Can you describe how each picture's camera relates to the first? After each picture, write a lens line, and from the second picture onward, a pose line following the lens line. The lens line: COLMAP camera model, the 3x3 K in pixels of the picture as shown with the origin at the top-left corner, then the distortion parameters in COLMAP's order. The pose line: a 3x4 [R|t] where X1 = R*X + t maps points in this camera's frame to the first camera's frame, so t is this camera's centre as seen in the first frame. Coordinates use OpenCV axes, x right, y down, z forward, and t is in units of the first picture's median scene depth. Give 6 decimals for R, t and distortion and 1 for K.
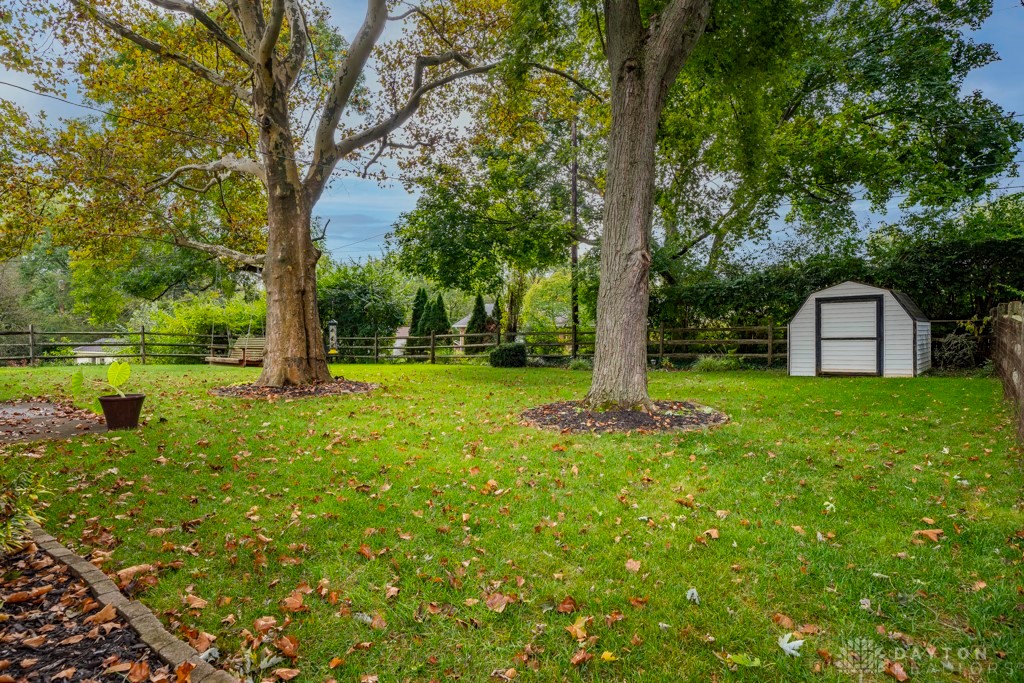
lens RADIAL K [[590.7, 0, 512.0], [0, 590.7, 341.5], [0, 0, 1]] dist [0.000218, 0.000490]
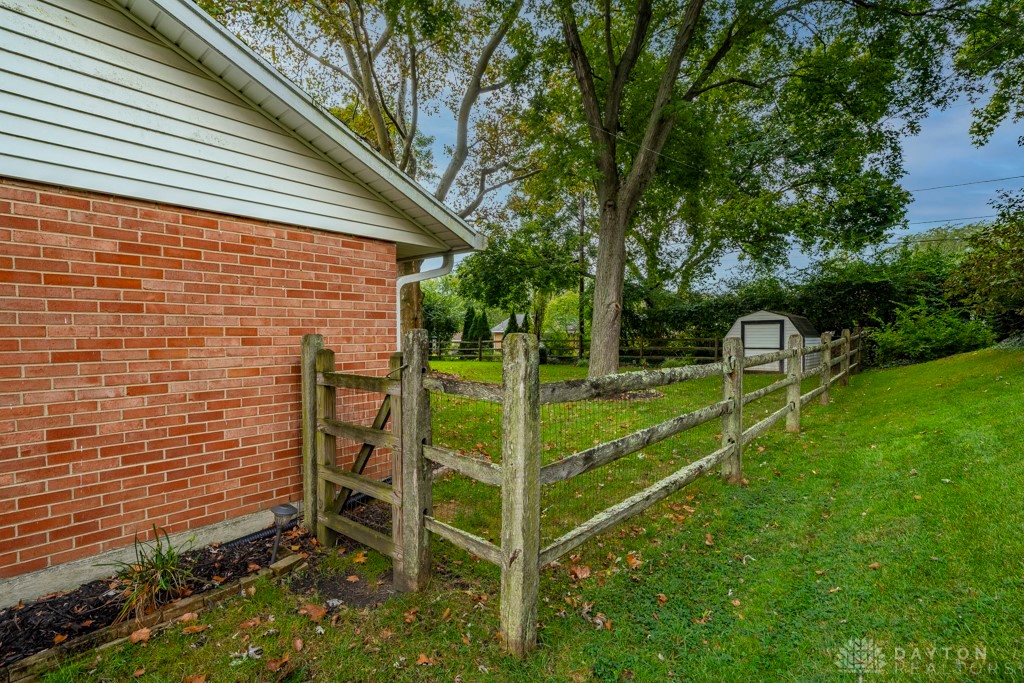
lens RADIAL K [[476.4, 0, 512.0], [0, 476.4, 341.5], [0, 0, 1]] dist [-0.000115, -0.000111]
pose [[0.999071, 0.008894, -0.042177, -0.011173], [-0.008977, 0.999958, -0.001776, -0.008512], [0.042159, 0.002153, 0.999109, -0.145175]]
